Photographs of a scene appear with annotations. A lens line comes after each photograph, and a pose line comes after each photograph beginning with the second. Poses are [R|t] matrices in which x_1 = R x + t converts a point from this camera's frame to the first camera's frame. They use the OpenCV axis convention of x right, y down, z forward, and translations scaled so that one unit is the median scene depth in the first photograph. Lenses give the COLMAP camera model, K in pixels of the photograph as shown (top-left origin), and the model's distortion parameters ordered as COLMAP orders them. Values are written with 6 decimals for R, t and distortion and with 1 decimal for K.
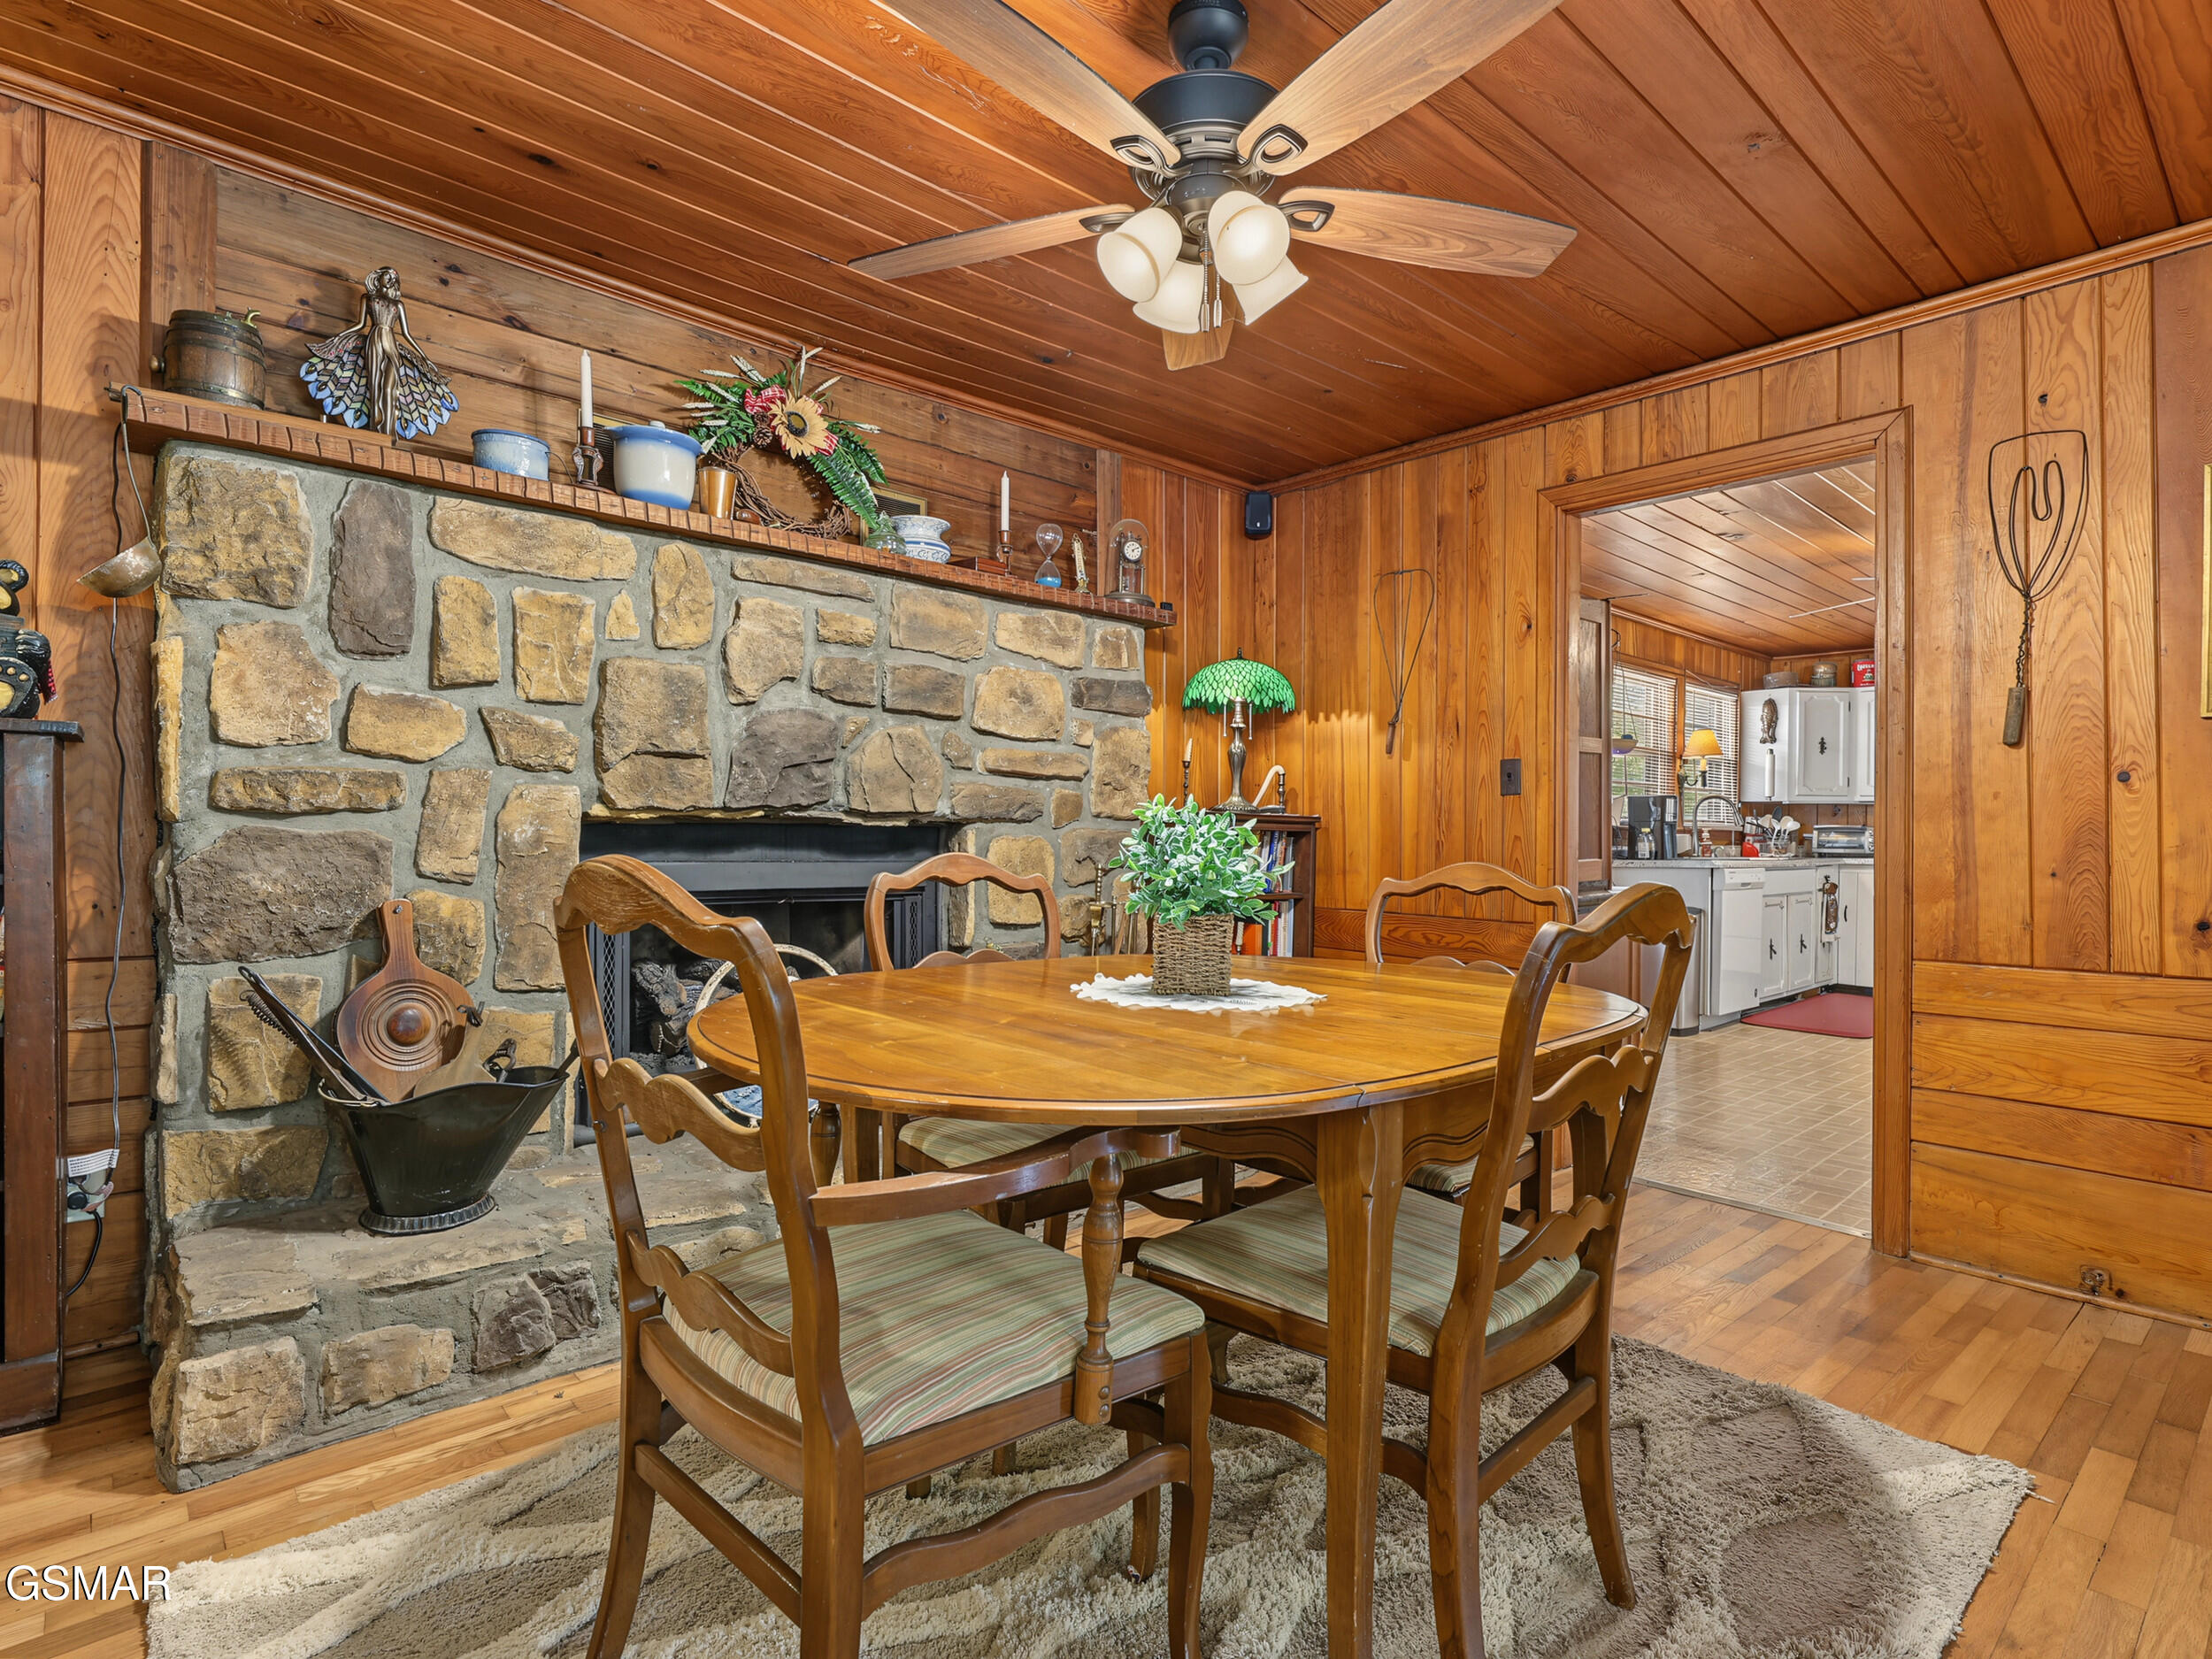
lens RADIAL K [[1145.8, 0, 1108.2], [0, 1145.8, 839.9], [0, 0, 1]] dist [0.000448, -0.000753]
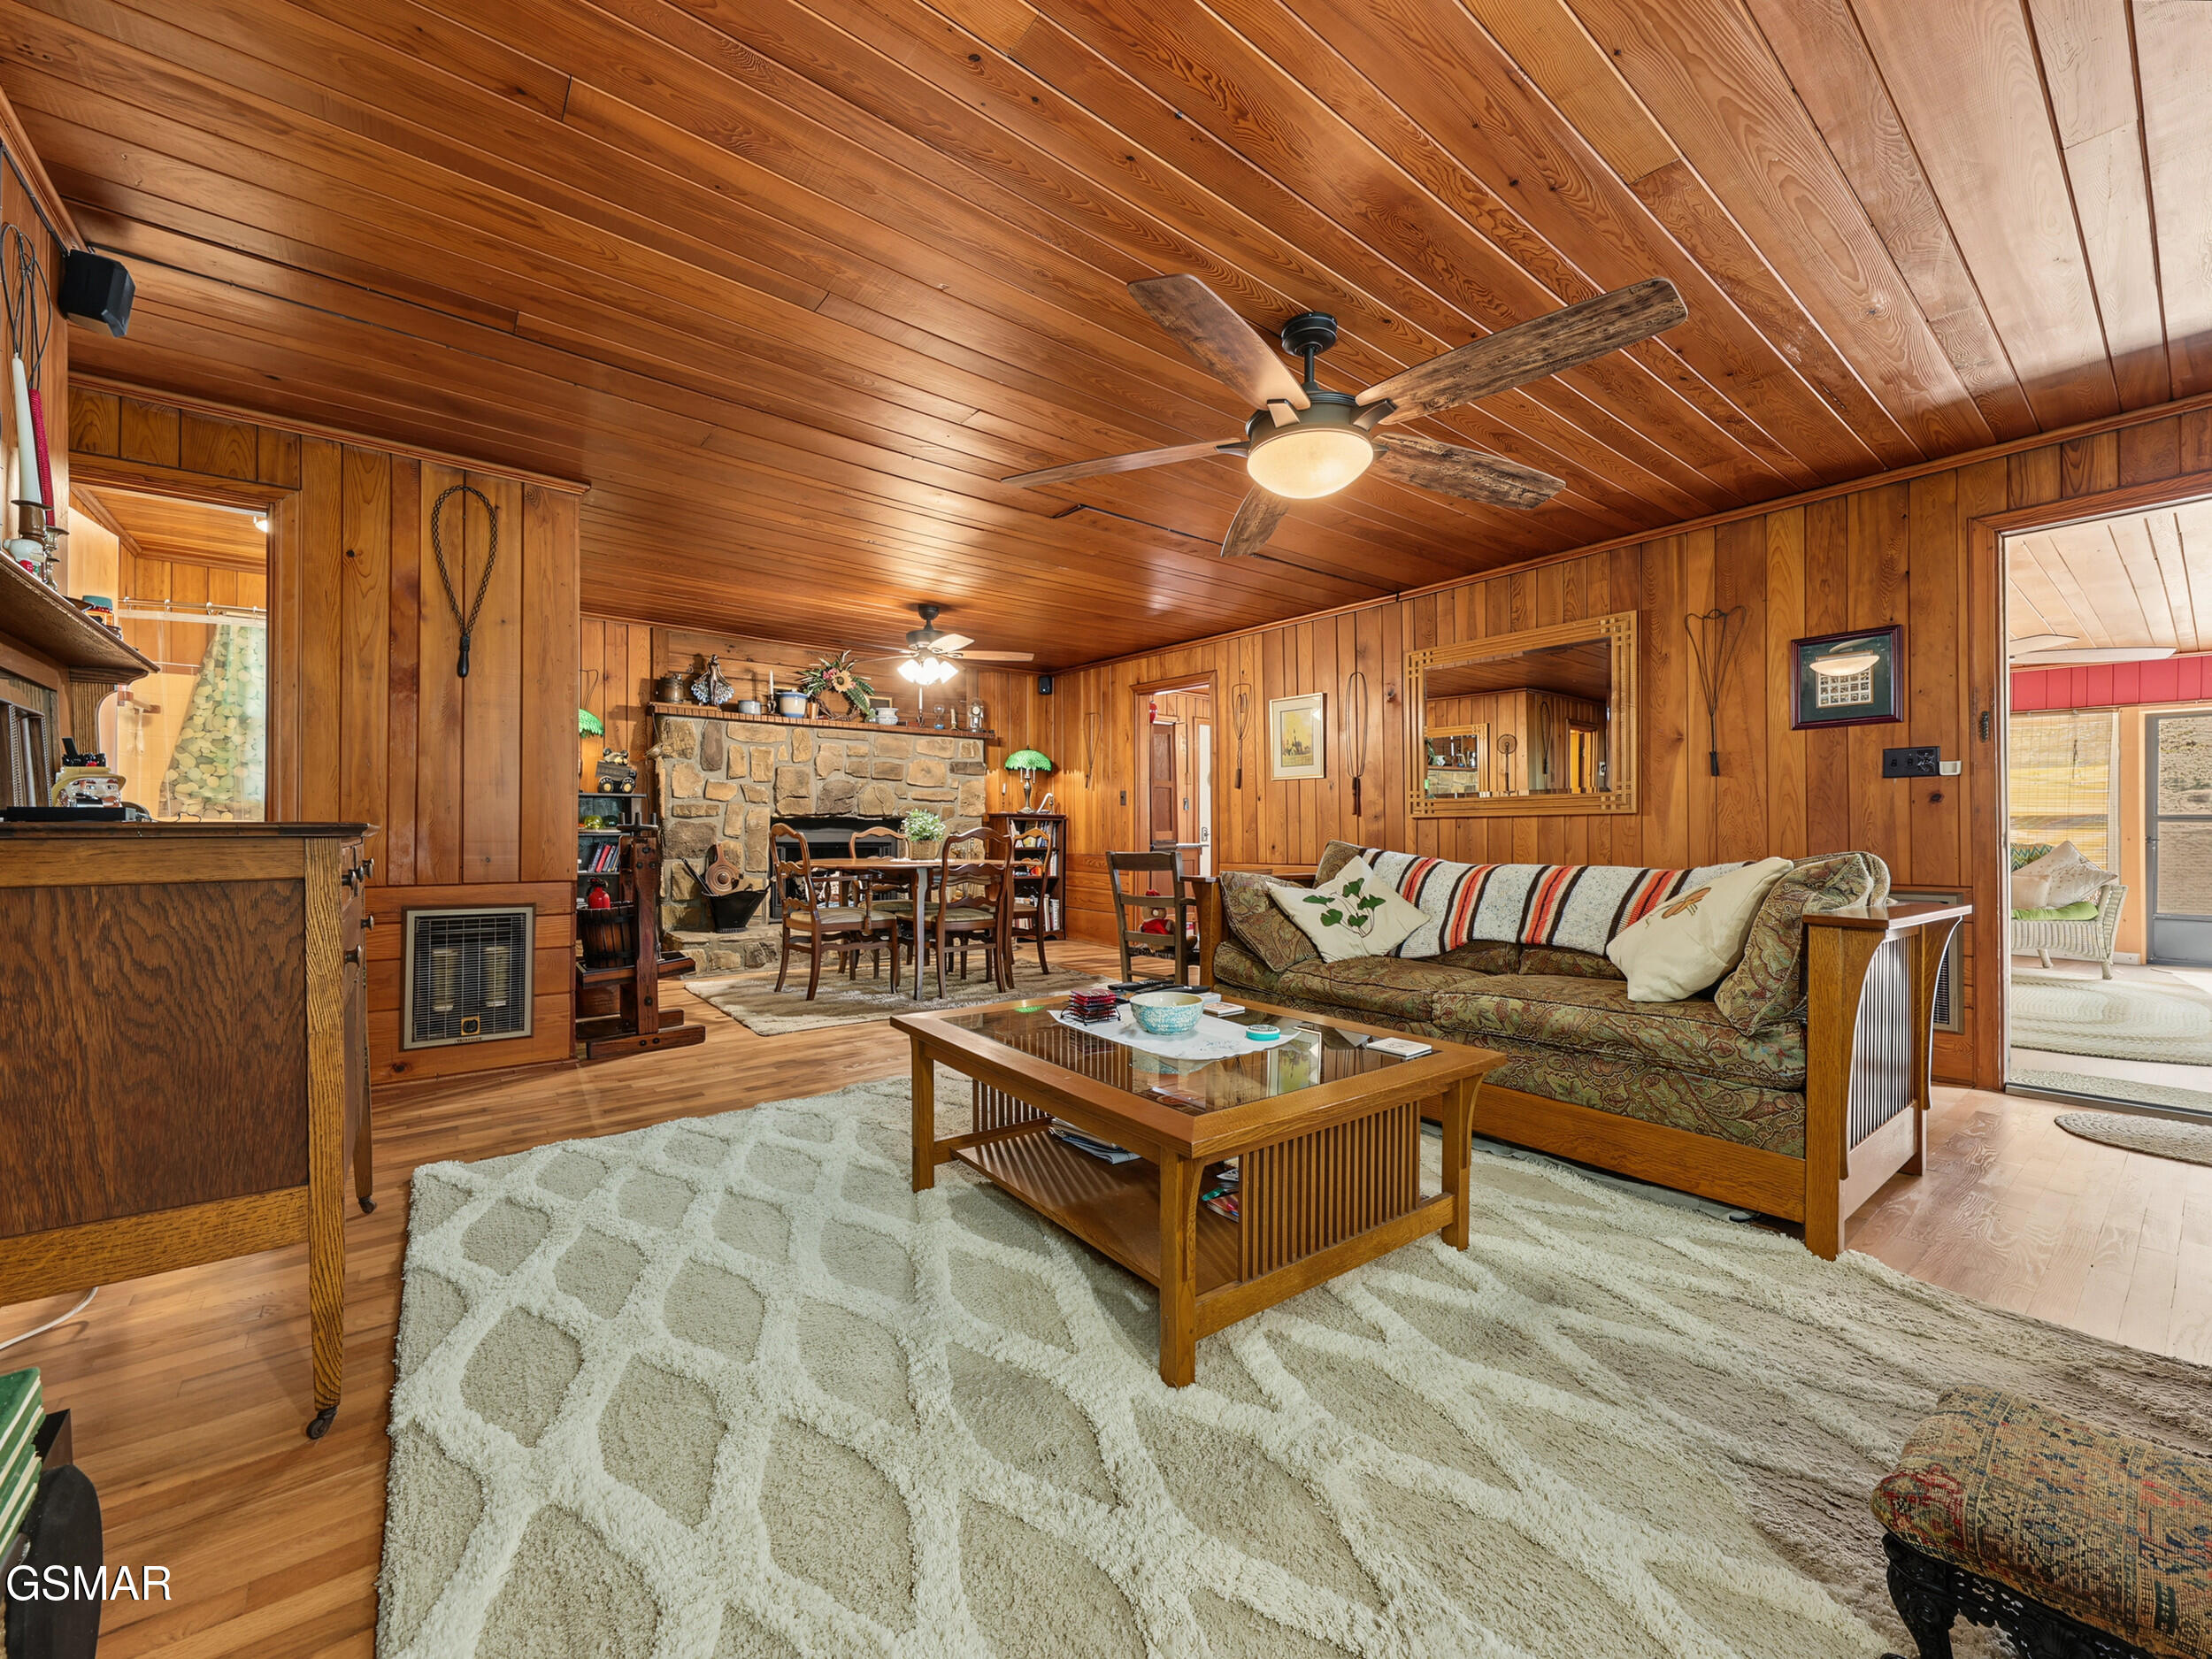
lens RADIAL K [[866.6, 0, 1050.9], [0, 866.6, 818.9], [0, 0, 1]] dist [-0.000216, 0.000017]
pose [[0.994480, -0.007440, -0.104658, 0.547576], [0.006149, 0.999901, -0.012657, 0.018664], [0.104742, 0.011943, 0.994428, -1.266058]]
